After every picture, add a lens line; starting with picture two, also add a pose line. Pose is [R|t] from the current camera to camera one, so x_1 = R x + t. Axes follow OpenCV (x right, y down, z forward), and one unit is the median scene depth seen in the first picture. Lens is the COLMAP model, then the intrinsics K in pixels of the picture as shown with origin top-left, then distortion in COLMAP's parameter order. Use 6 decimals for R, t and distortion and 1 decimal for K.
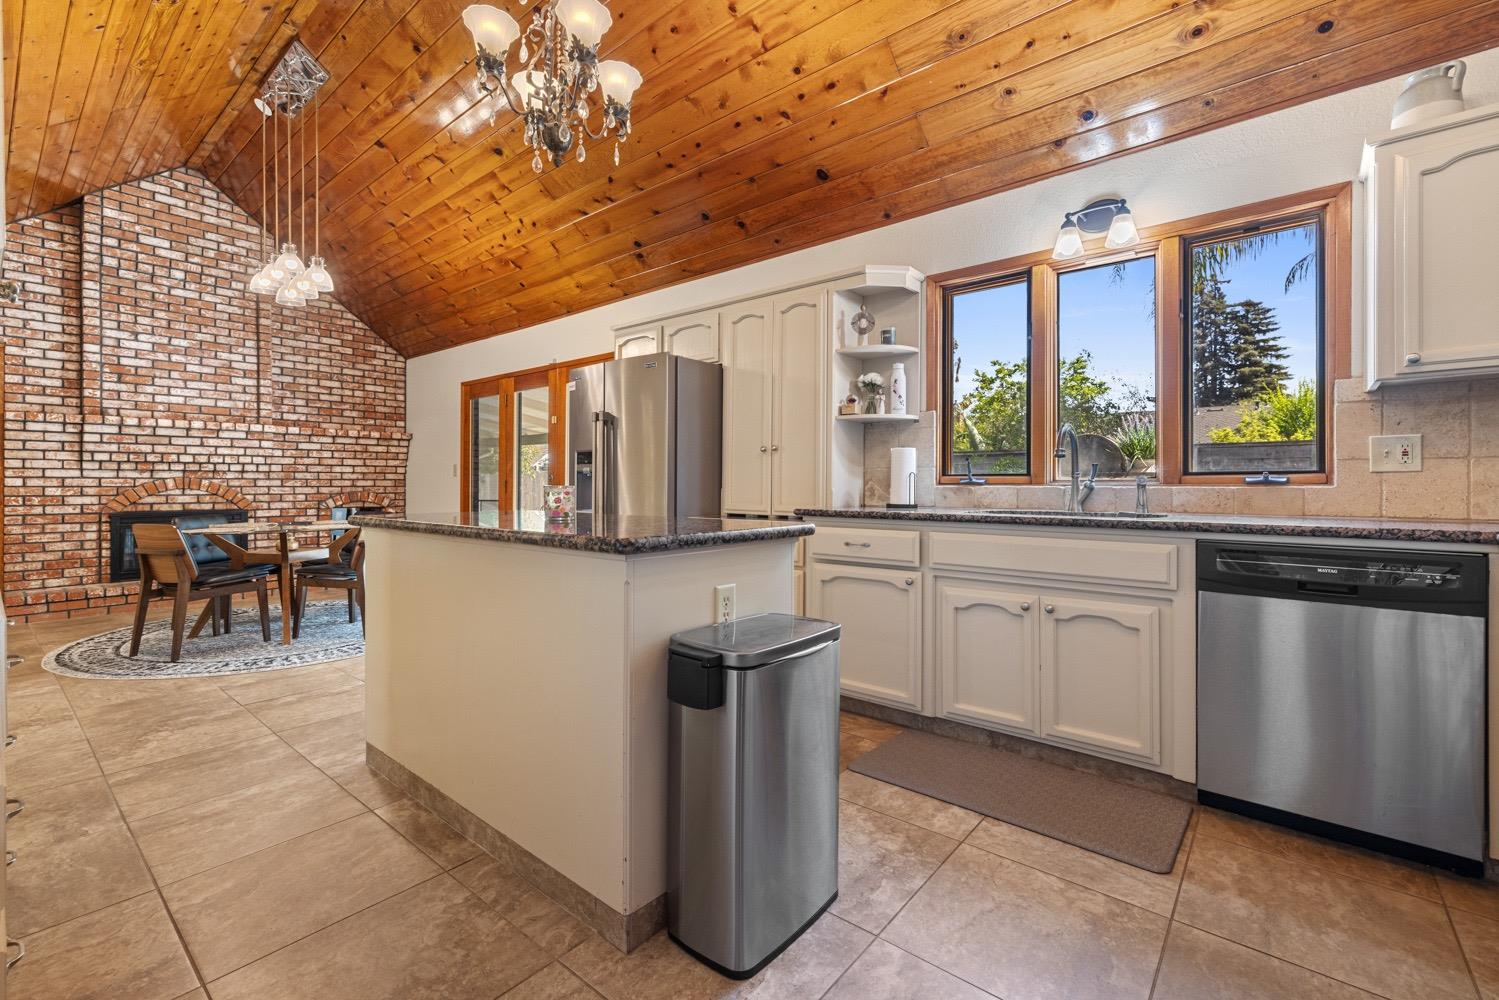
lens RADIAL K [[632.6, 0, 753.7], [0, 632.6, 491.2], [0, 0, 1]] dist [-0.000686, -0.000152]
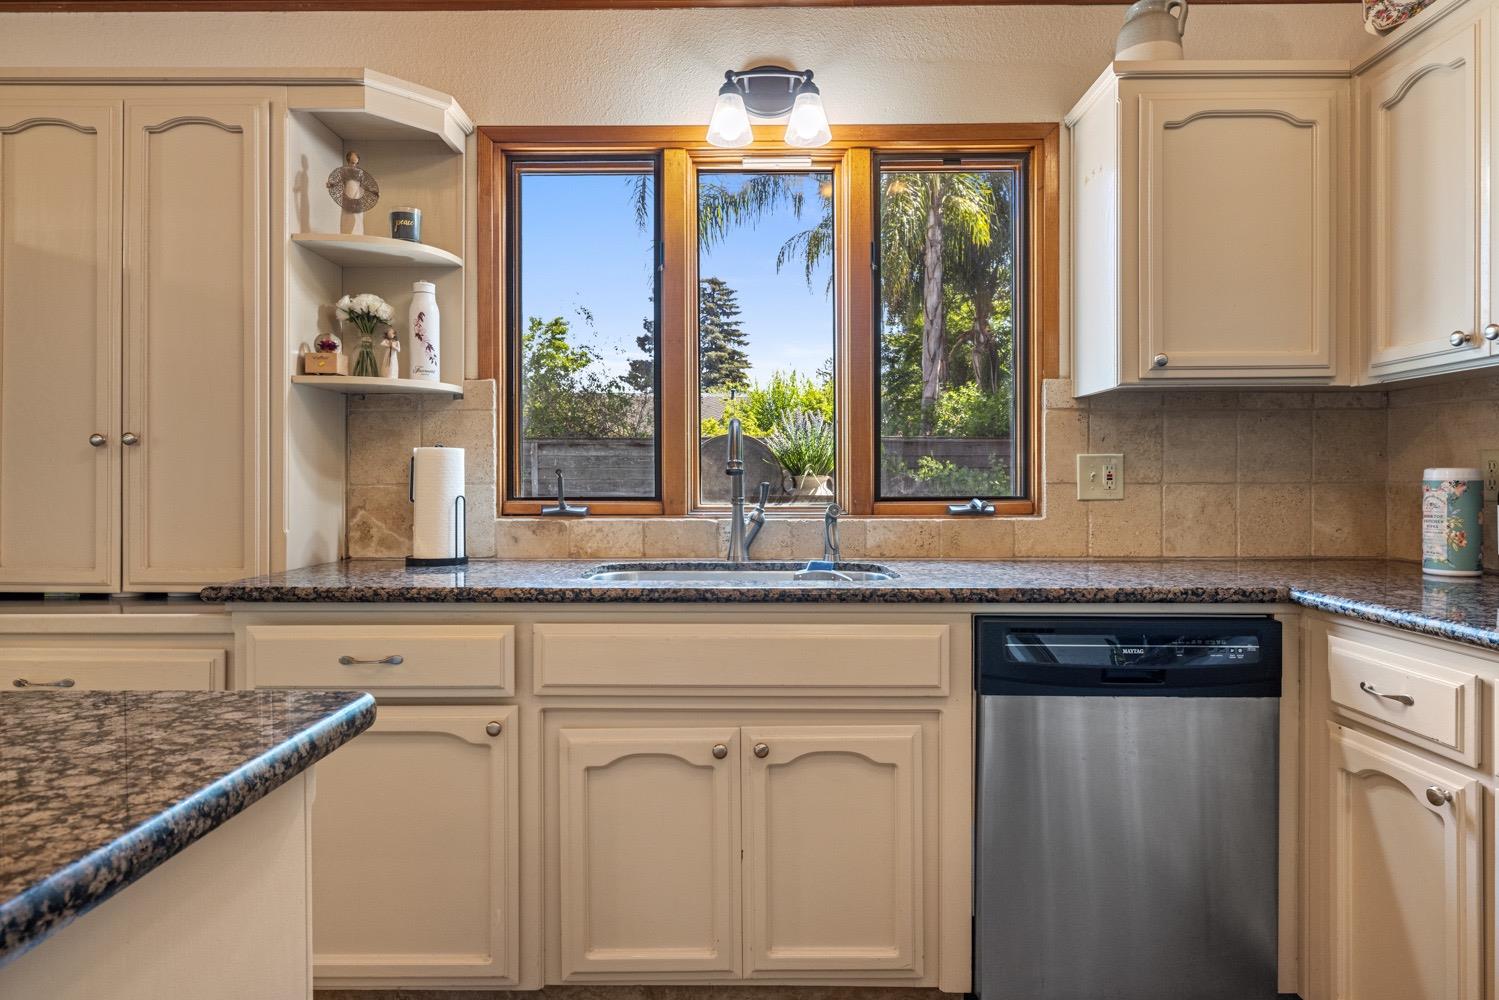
lens RADIAL K [[882.7, 0, 736.2], [0, 882.7, 489.4], [0, 0, 1]] dist [-0.003795, -0.001617]
pose [[0.773071, -0.007707, 0.634272, -0.036750], [0.008276, 0.999964, 0.002063, -0.038821], [-0.634265, 0.003654, 0.773107, 0.335606]]
